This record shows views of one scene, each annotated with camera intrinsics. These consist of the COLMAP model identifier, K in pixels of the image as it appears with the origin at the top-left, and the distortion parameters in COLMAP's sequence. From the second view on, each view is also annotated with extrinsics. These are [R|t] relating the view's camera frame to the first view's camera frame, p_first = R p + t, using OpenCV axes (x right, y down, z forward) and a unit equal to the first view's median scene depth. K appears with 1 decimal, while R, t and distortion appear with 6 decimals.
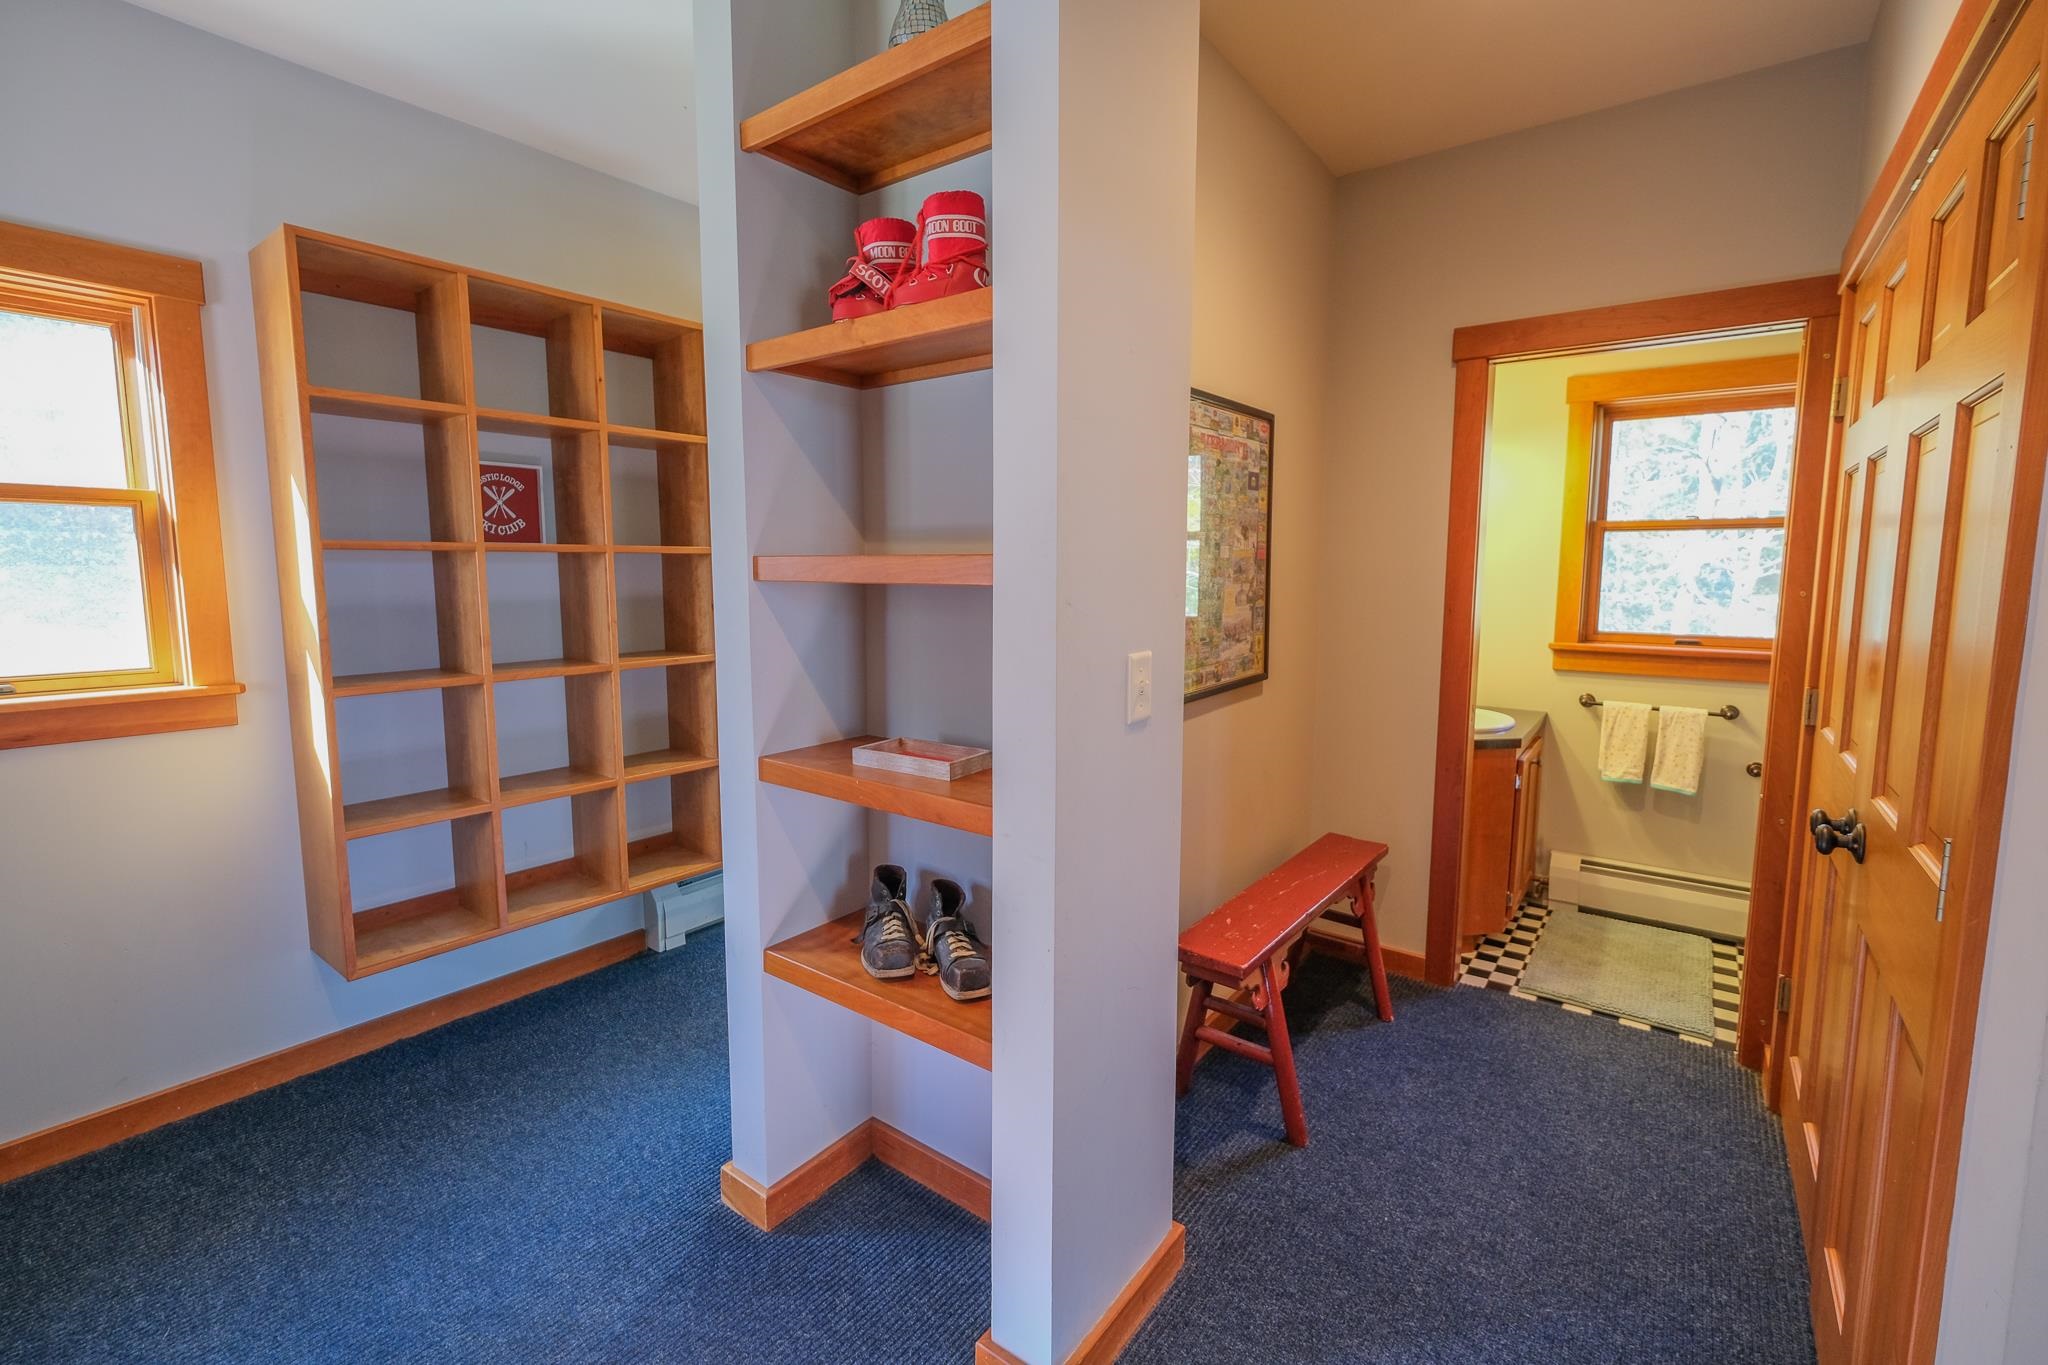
lens RADIAL K [[888.6, 0, 1020.7], [0, 888.6, 664.5], [0, 0, 1]] dist [-0.000652, -0.000107]
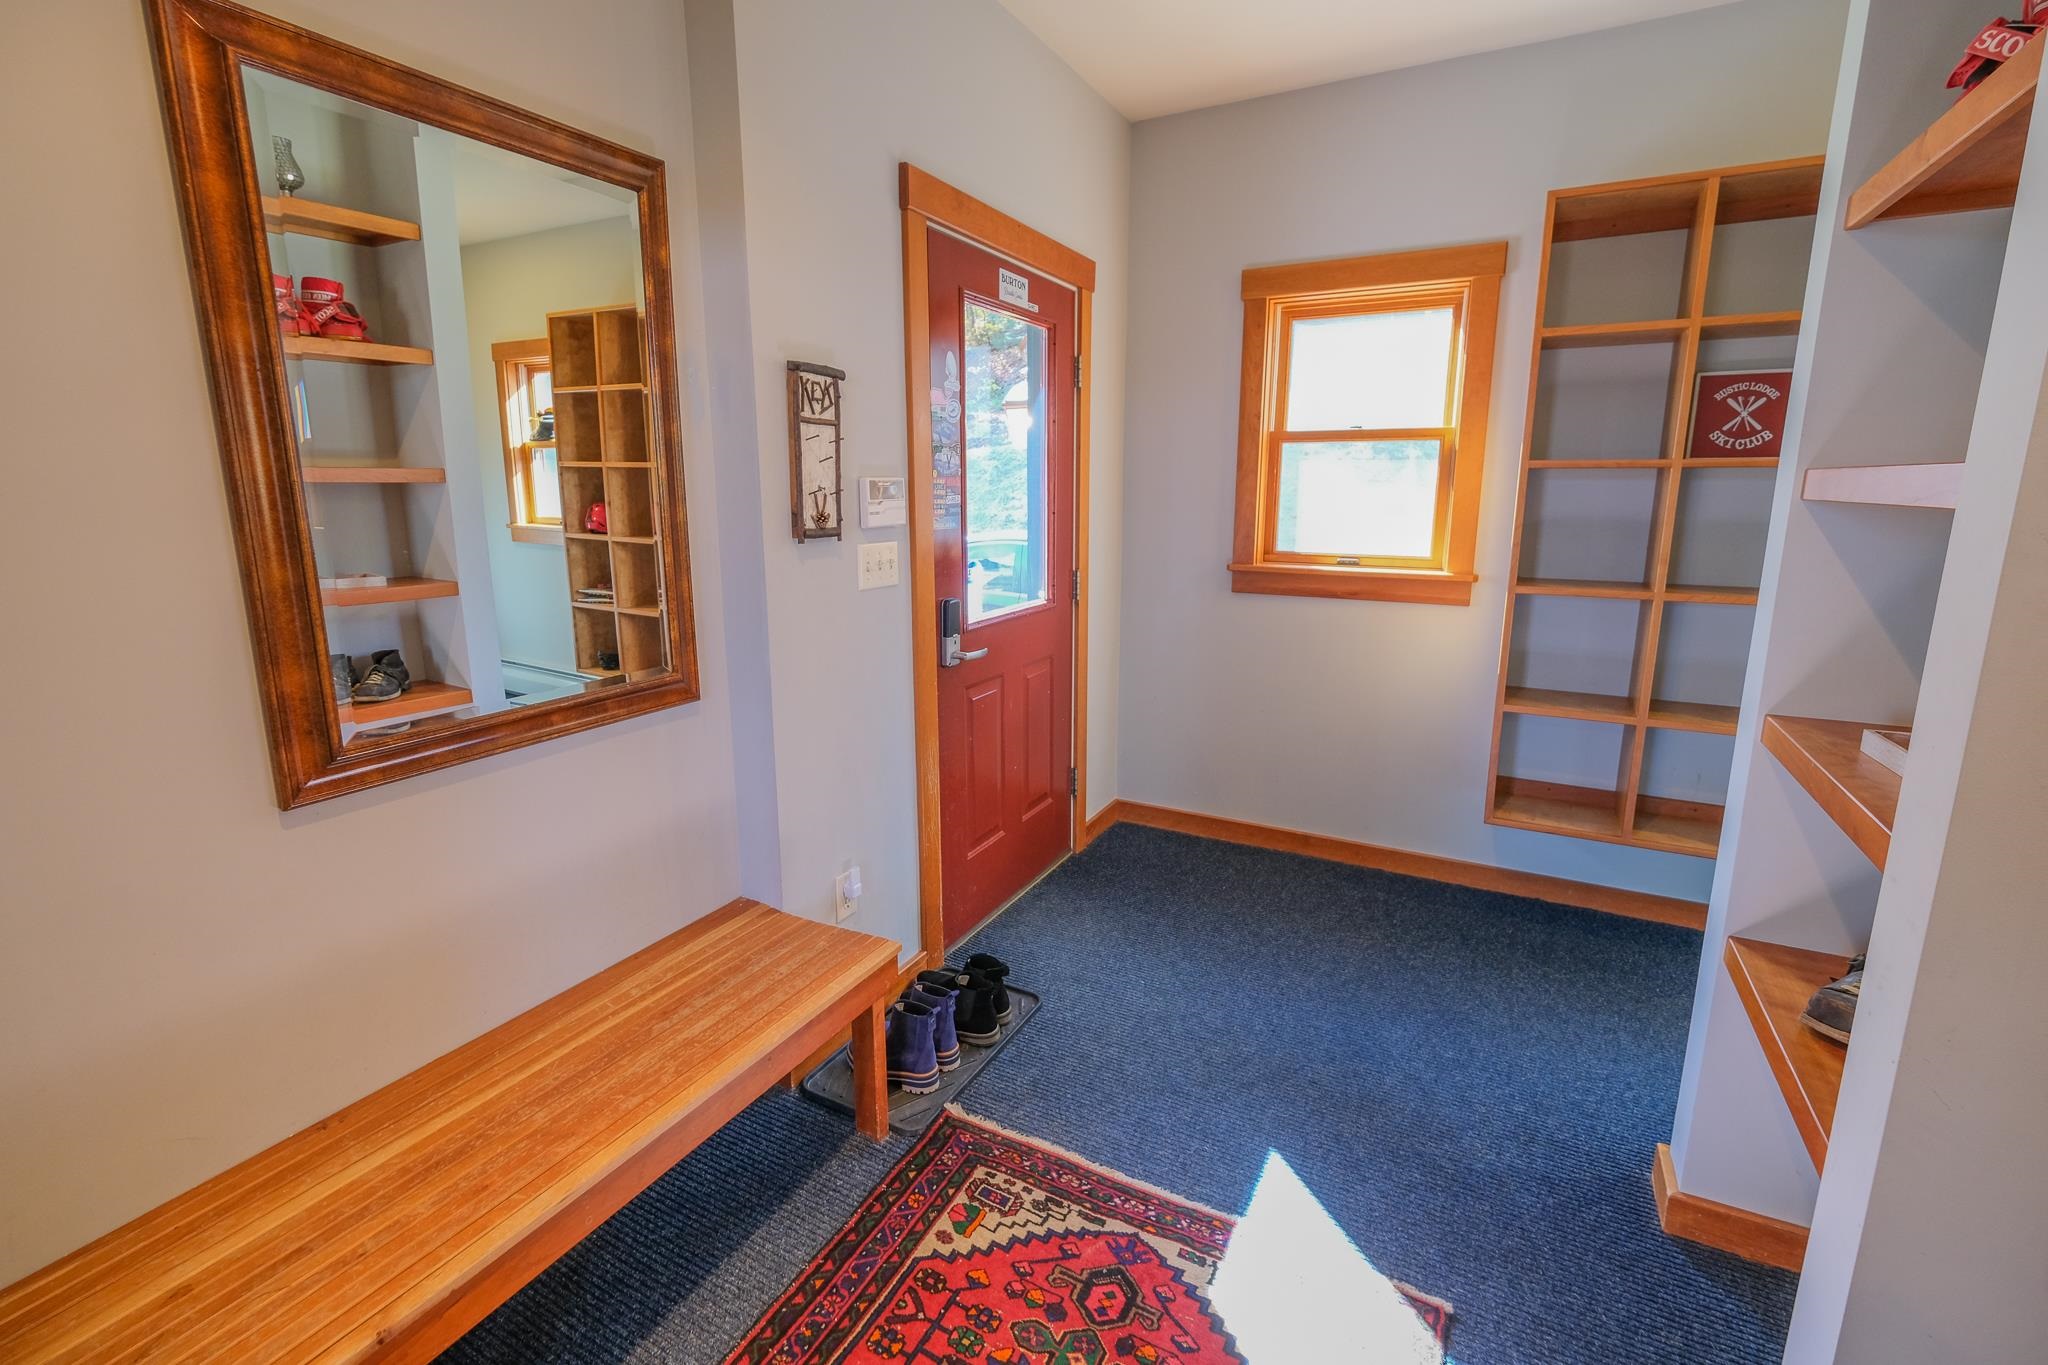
lens RADIAL K [[914.3, 0, 1015.8], [0, 914.3, 661.7], [0, 0, 1]] dist [0.001514, 0.000155]
pose [[0.152902, 0.189926, -0.969819, 0.336668], [-0.108462, 0.978655, 0.174556, -0.014735], [0.982271, 0.078498, 0.170238, 0.124203]]
